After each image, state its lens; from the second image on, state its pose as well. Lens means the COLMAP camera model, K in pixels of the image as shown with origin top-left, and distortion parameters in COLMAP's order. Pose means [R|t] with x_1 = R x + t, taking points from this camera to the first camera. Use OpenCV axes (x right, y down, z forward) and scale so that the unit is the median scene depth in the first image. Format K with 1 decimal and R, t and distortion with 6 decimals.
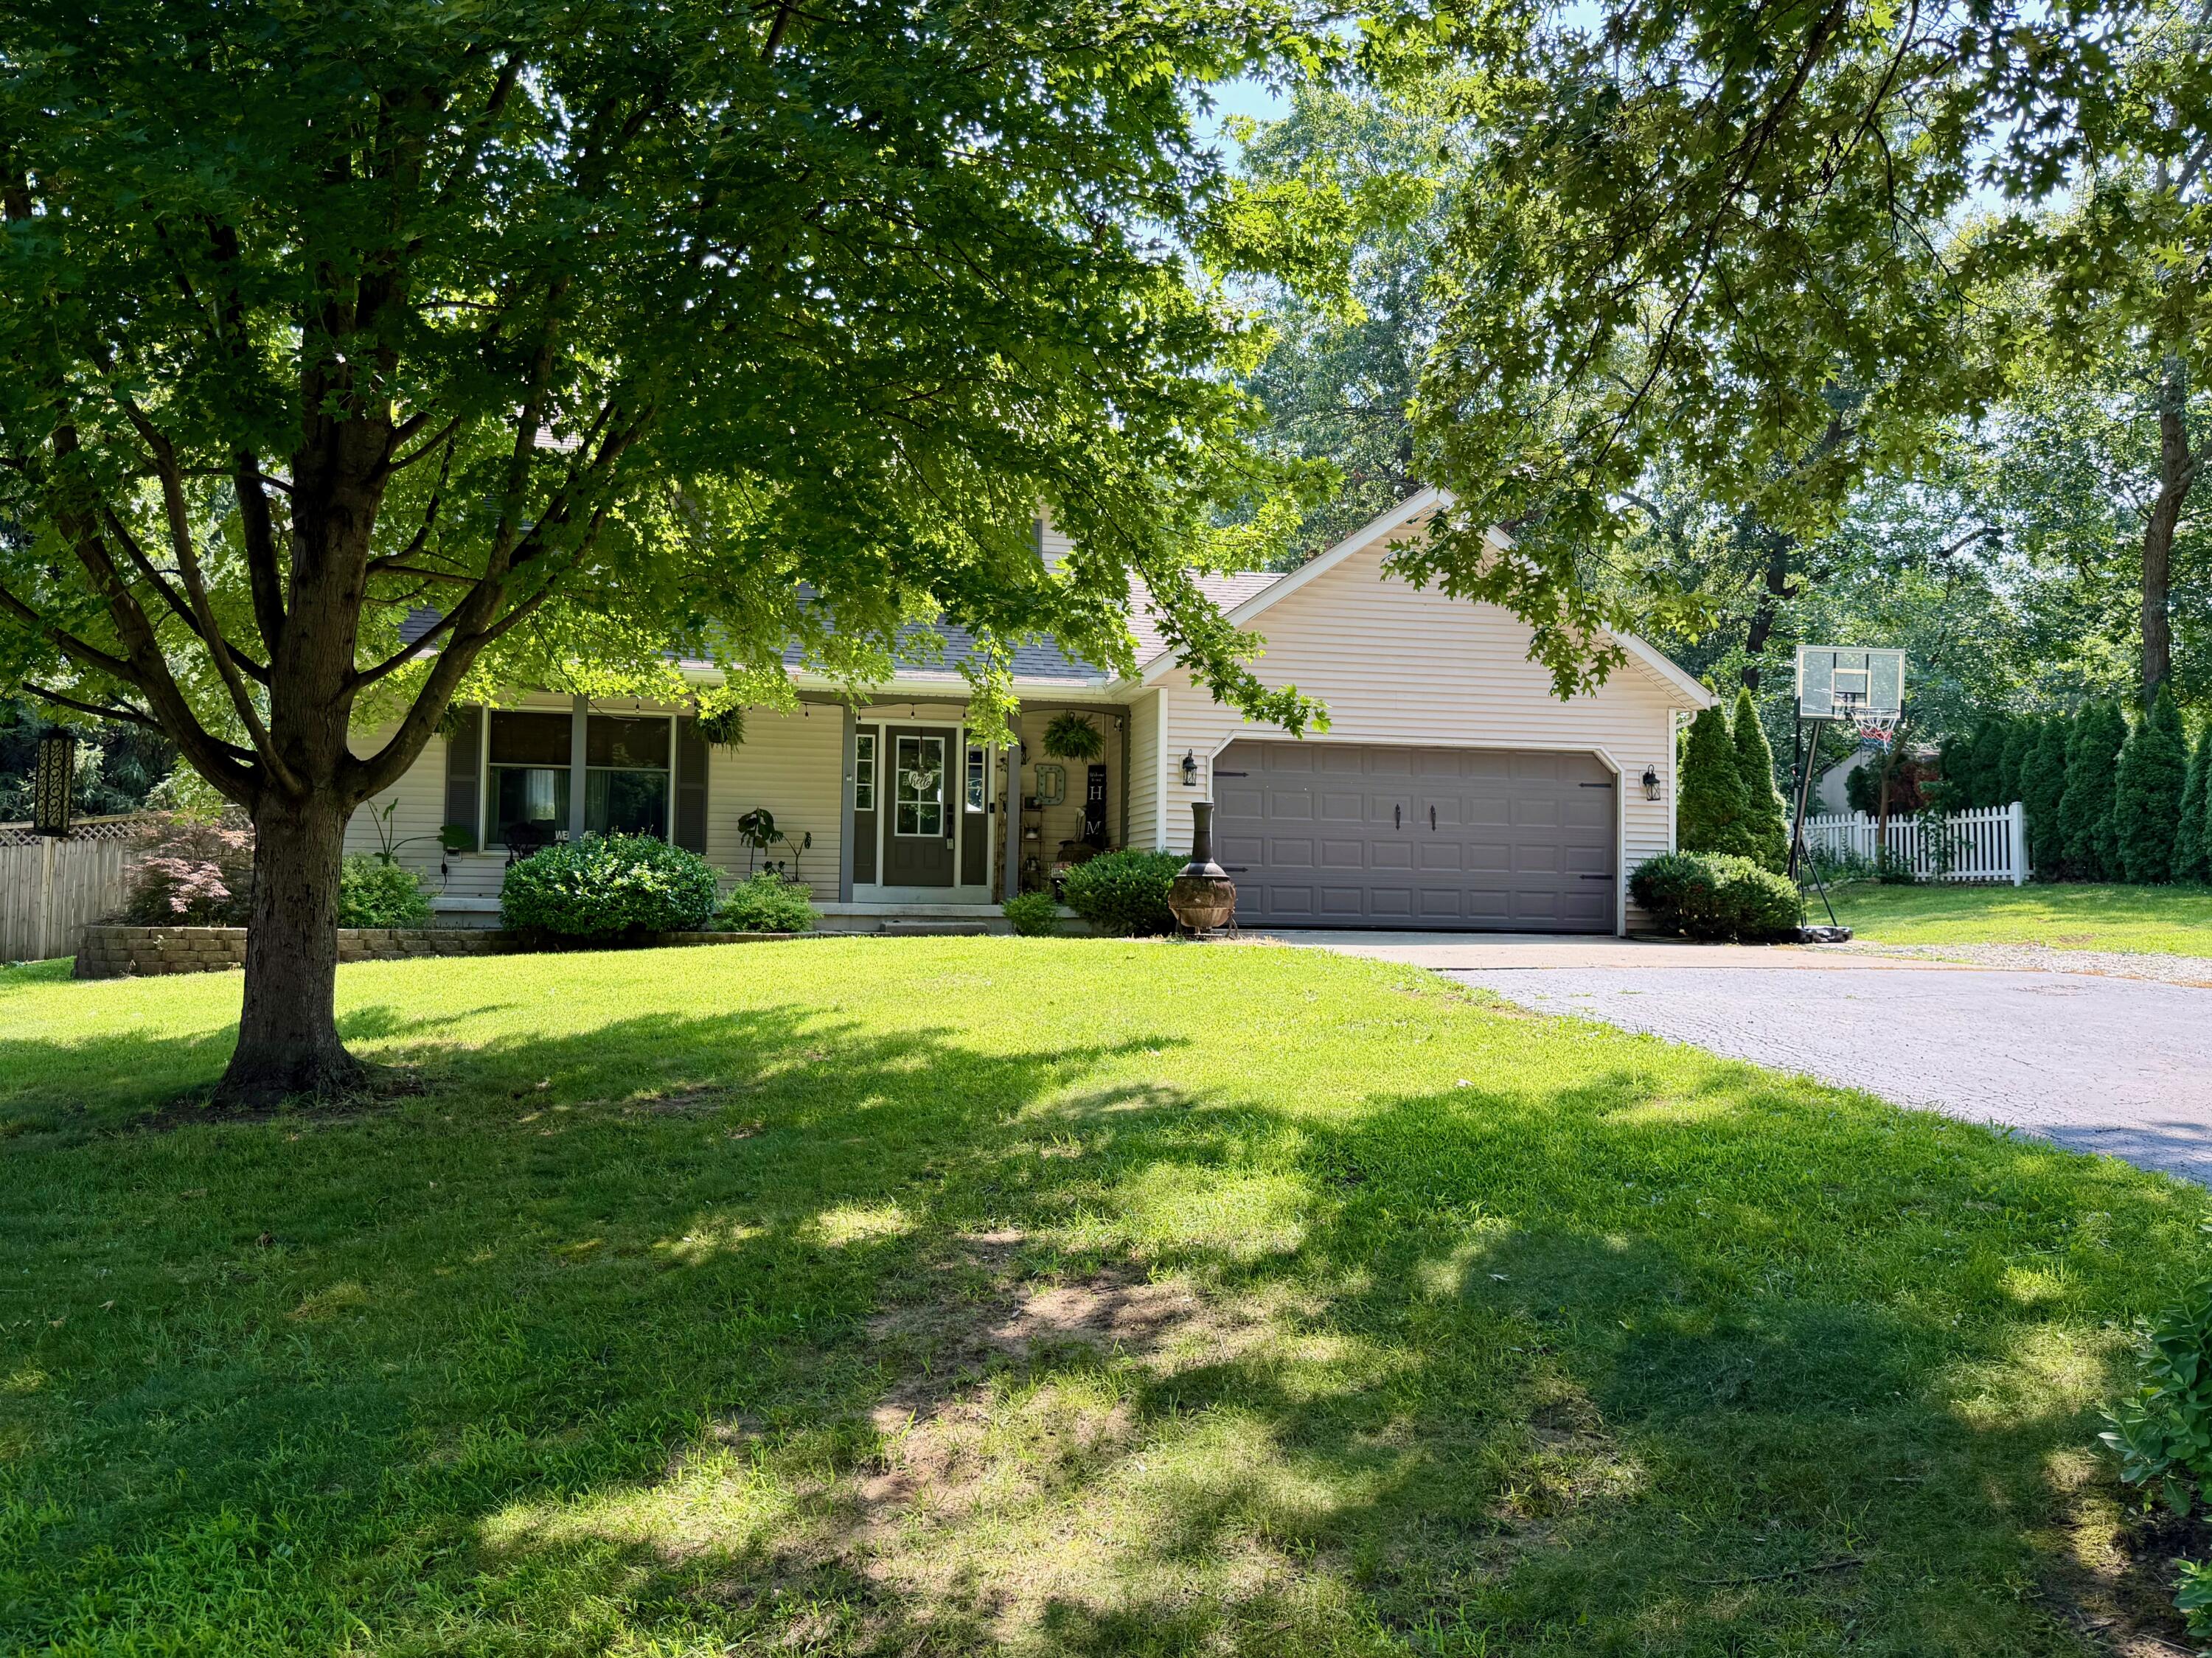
lens RADIAL K [[1566.3, 0, 1106.0], [0, 1566.3, 829.0], [0, 0, 1]] dist [0.079770, -0.113010]
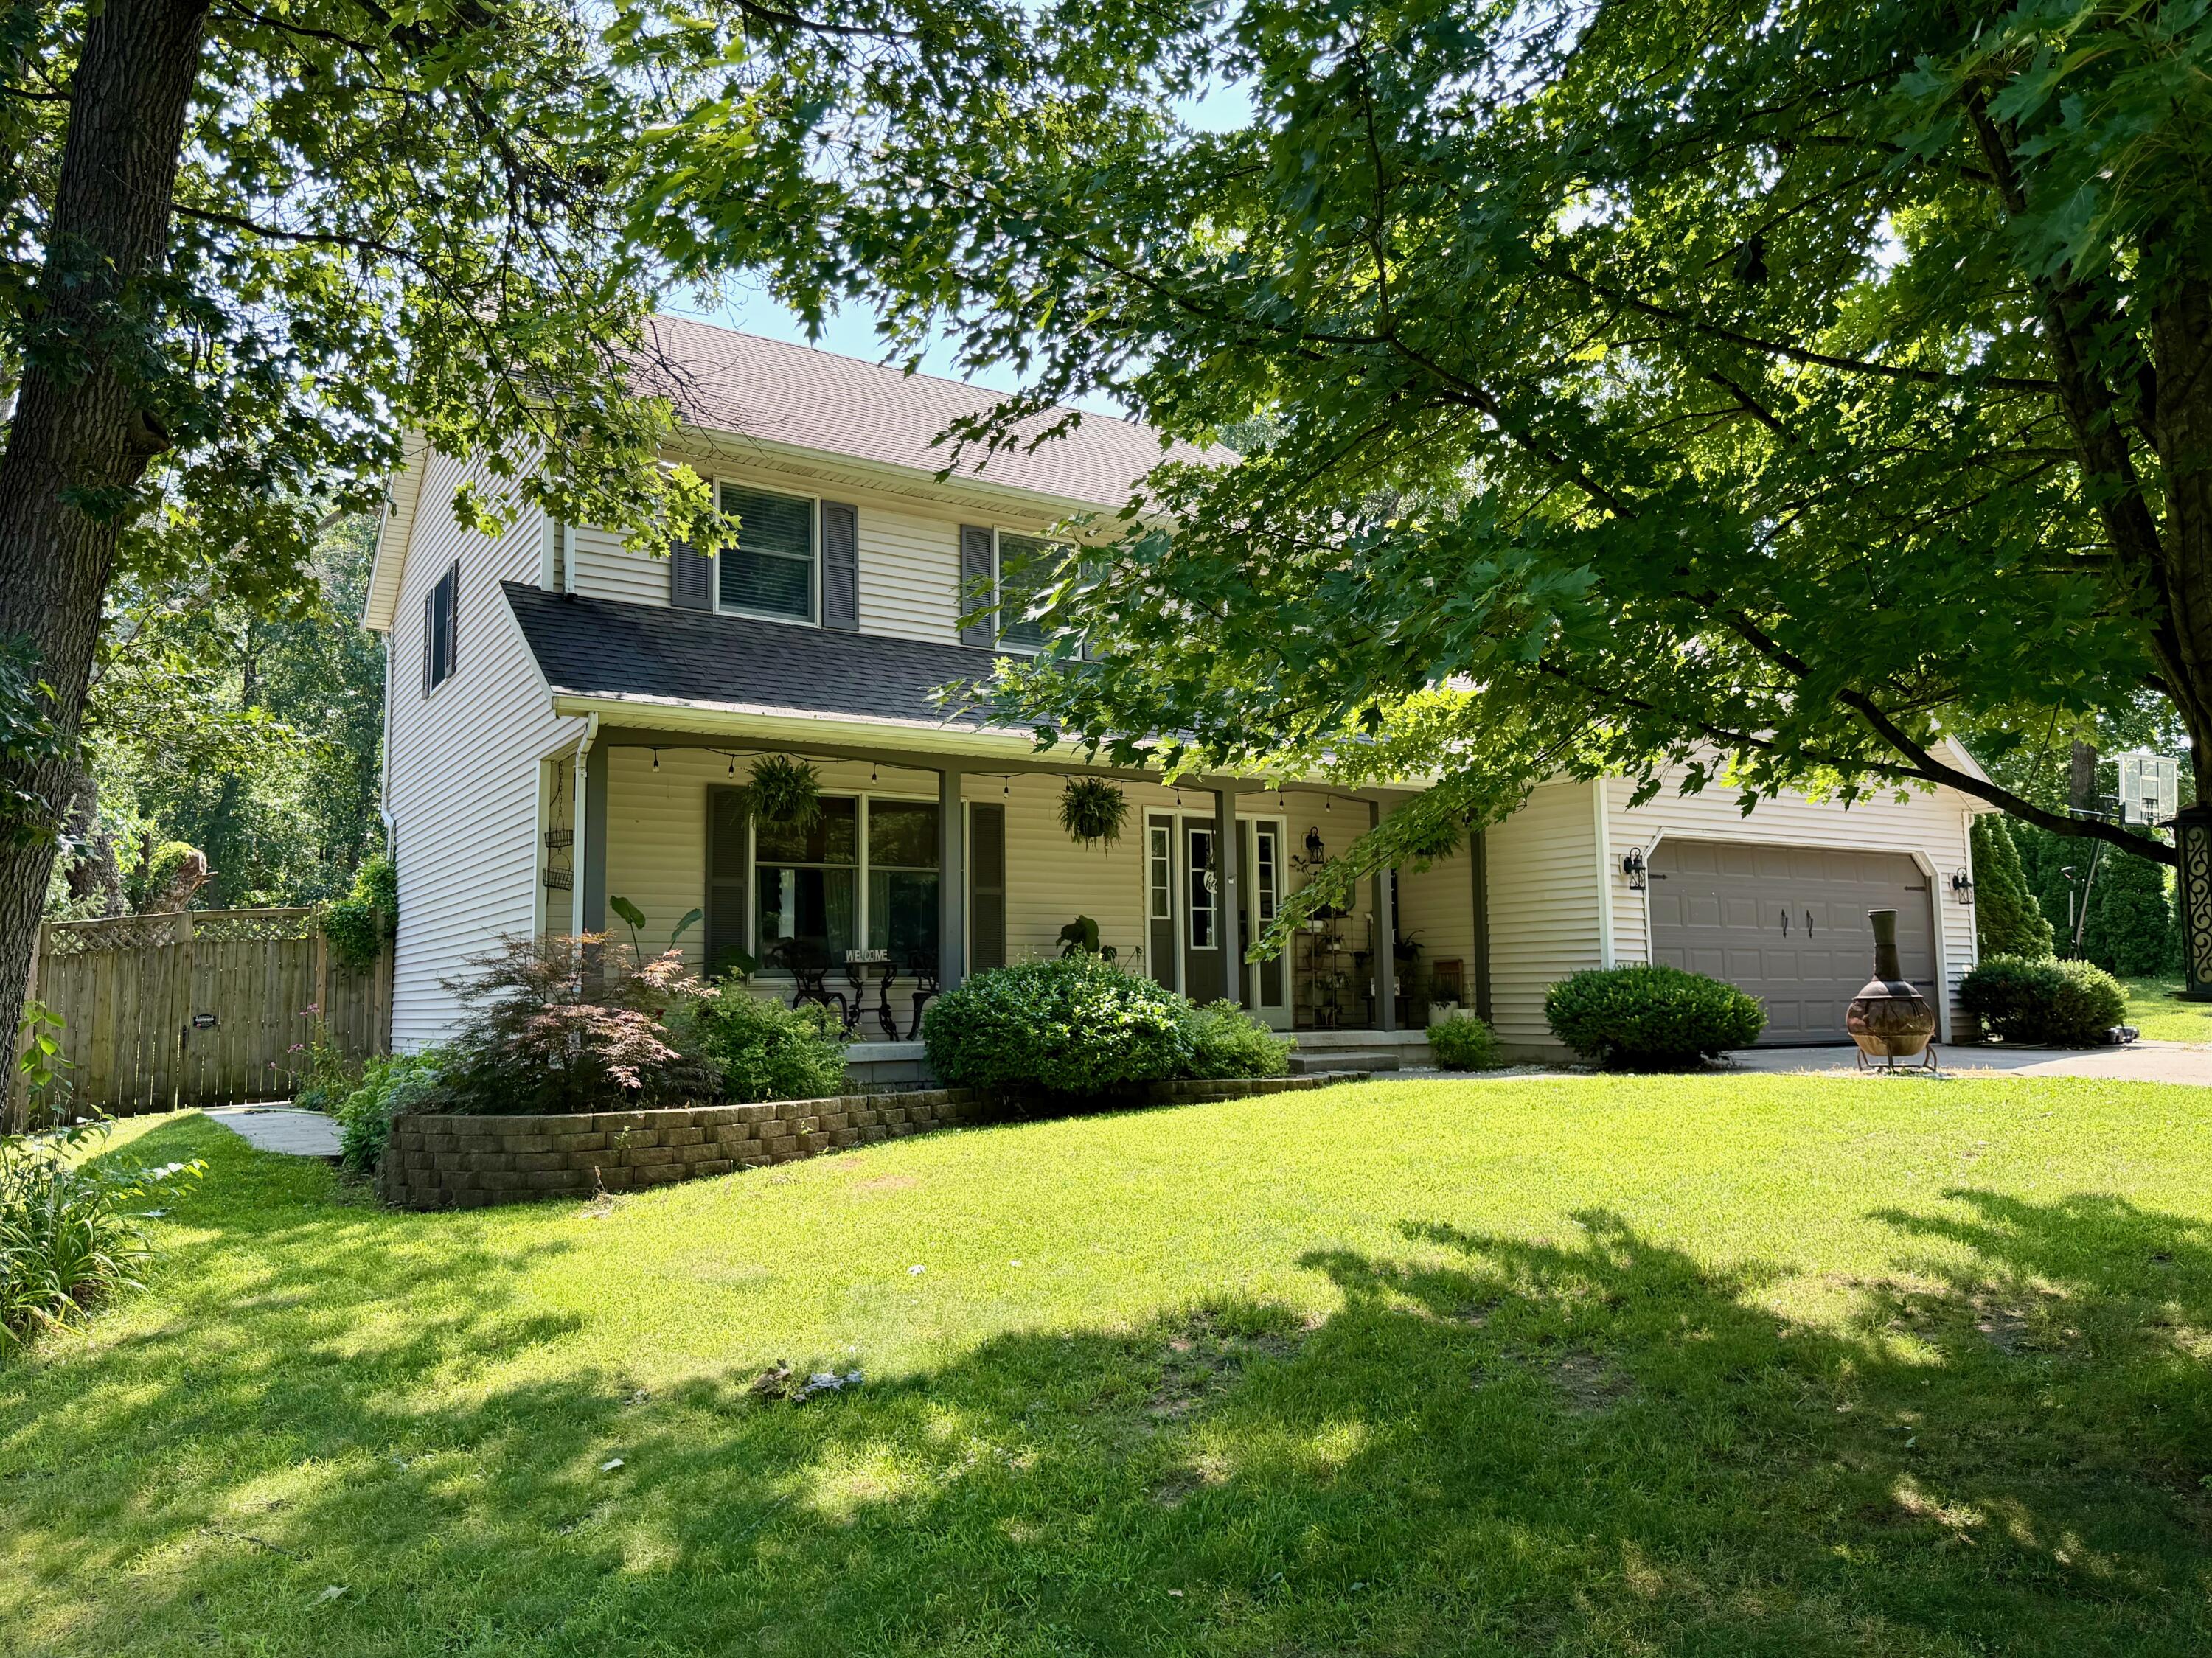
lens RADIAL K [[1566.3, 0, 1106.0], [0, 1566.3, 829.0], [0, 0, 1]] dist [0.079770, -0.113010]
pose [[0.938893, 0.011255, 0.344026, -0.498246], [0.010638, 0.998039, -0.061684, -0.009174], [-0.344046, 0.061575, 0.936932, 0.253149]]
